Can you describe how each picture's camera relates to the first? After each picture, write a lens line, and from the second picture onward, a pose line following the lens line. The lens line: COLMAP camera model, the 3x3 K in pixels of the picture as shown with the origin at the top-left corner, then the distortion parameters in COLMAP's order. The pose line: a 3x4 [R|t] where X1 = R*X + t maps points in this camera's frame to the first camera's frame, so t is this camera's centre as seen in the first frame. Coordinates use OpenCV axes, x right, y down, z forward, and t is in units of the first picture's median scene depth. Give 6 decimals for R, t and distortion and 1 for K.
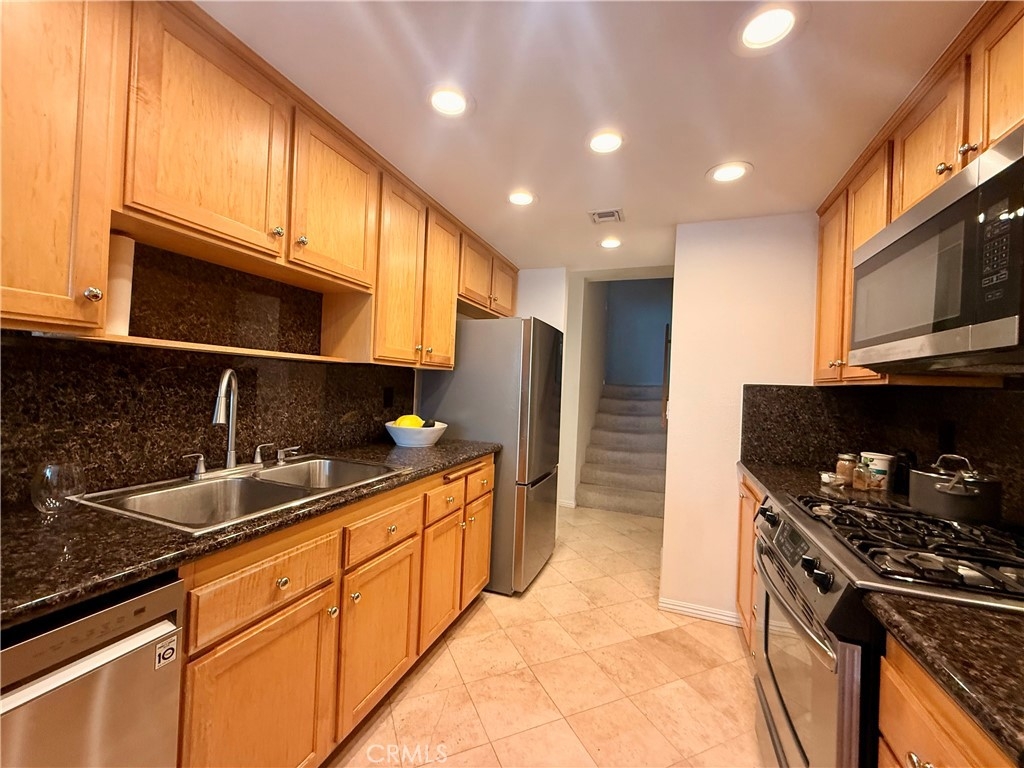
lens RADIAL K [[410.3, 0, 511.3], [0, 410.3, 381.8], [0, 0, 1]] dist [0.000850, -0.000060]
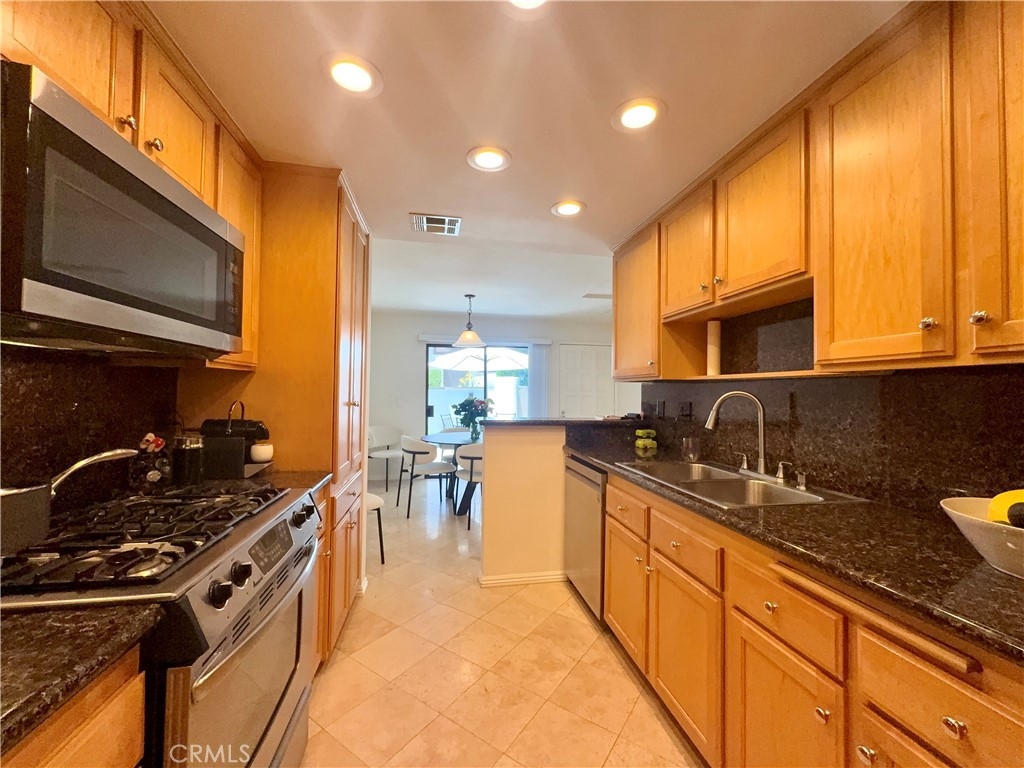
lens RADIAL K [[410.3, 0, 510.3], [0, 410.3, 381.2], [0, 0, 1]] dist [0.000850, -0.000060]
pose [[-0.854570, -0.070445, -0.514537, 0.371914], [-0.051771, 0.997378, -0.050567, 0.025995], [0.516750, -0.016574, -0.855976, 1.055040]]
